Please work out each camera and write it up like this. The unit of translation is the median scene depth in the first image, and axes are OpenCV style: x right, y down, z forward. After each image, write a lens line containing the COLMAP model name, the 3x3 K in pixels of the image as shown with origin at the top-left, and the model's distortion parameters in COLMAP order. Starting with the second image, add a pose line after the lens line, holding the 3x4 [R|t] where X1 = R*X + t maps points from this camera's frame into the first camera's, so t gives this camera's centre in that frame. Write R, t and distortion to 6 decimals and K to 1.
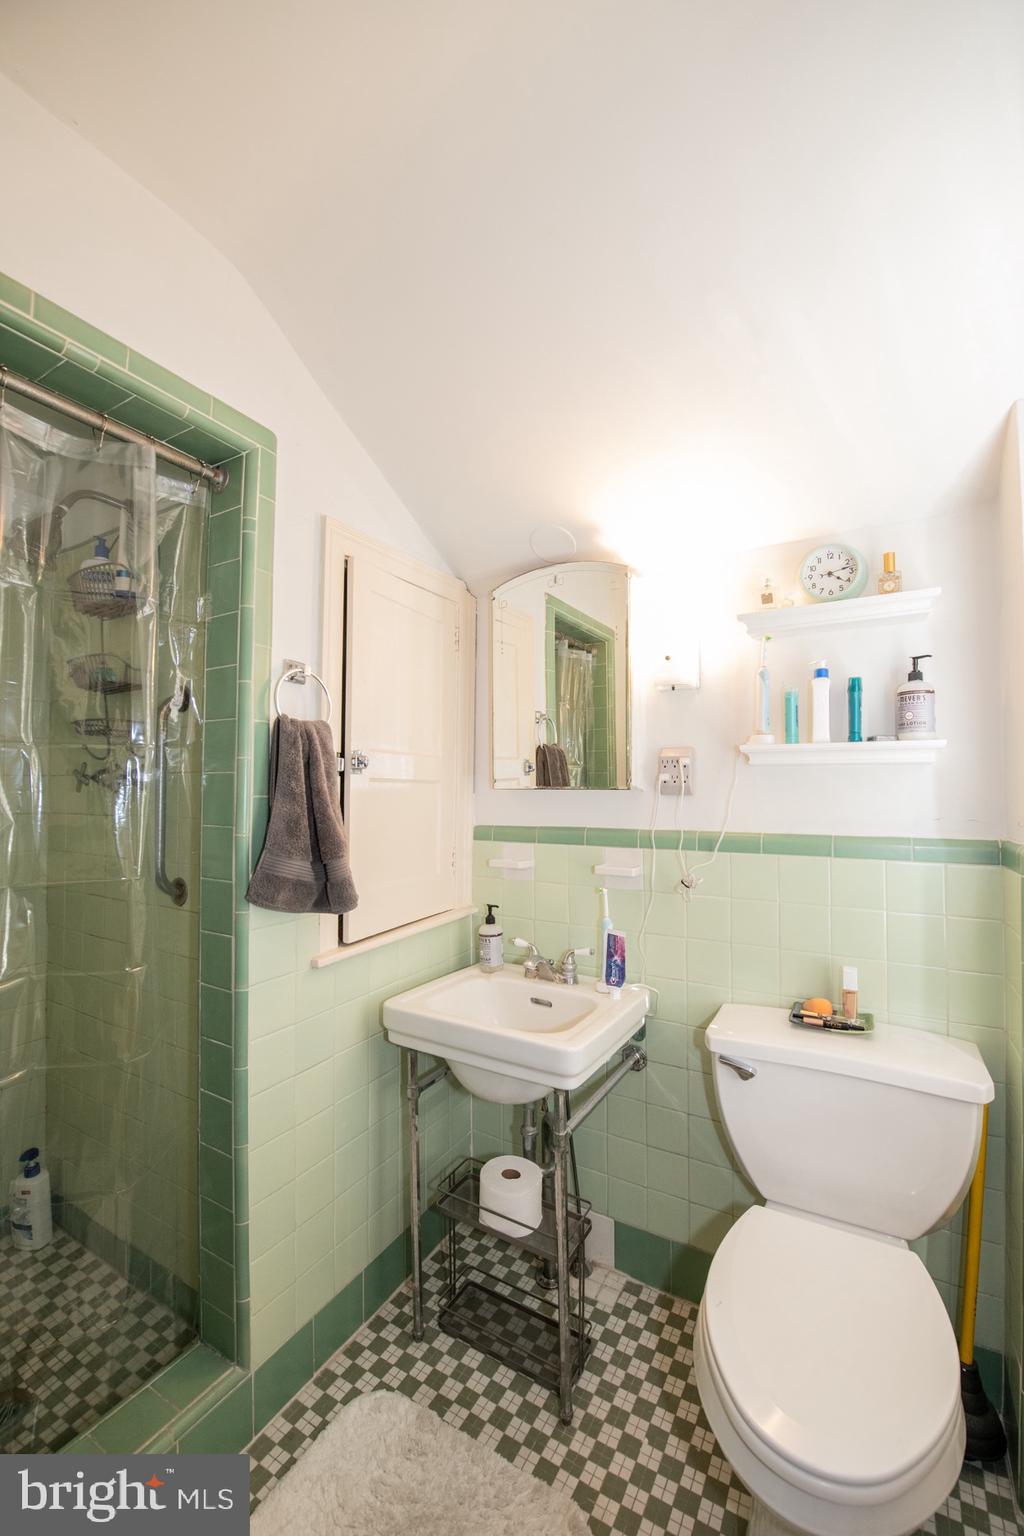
lens RADIAL K [[613.3, 0, 517.5], [0, 613.3, 785.1], [0, 0, 1]] dist [-0.013211, -0.004059]
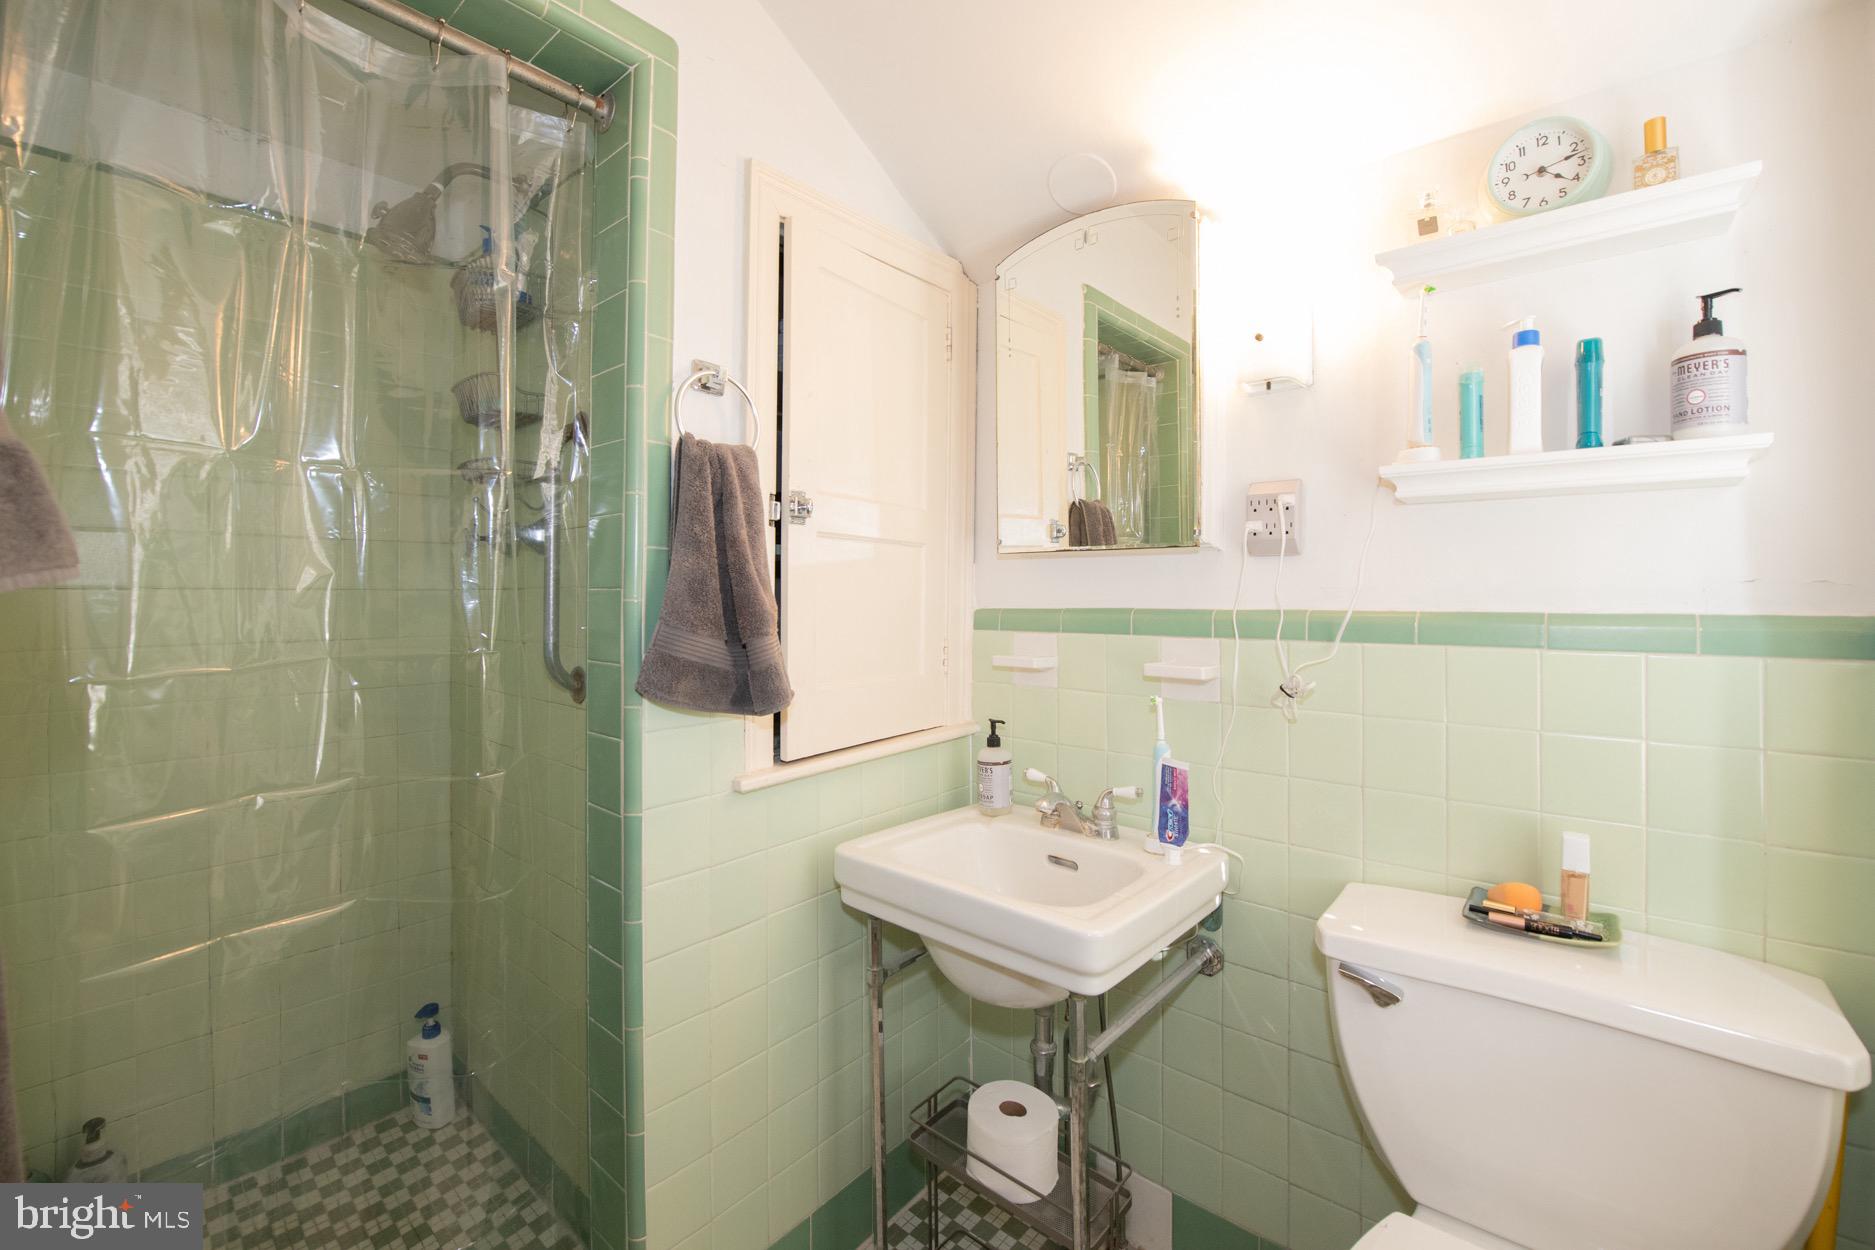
lens RADIAL K [[748.7, 0, 951.5], [0, 748.7, 610.6], [0, 0, 1]] dist [-0.013211, -0.004059]
pose [[0.983527, 0.005426, -0.180682, 0.073564], [-0.004677, 0.999979, 0.004571, 0.079019], [0.180703, -0.003650, 0.983531, 0.178201]]
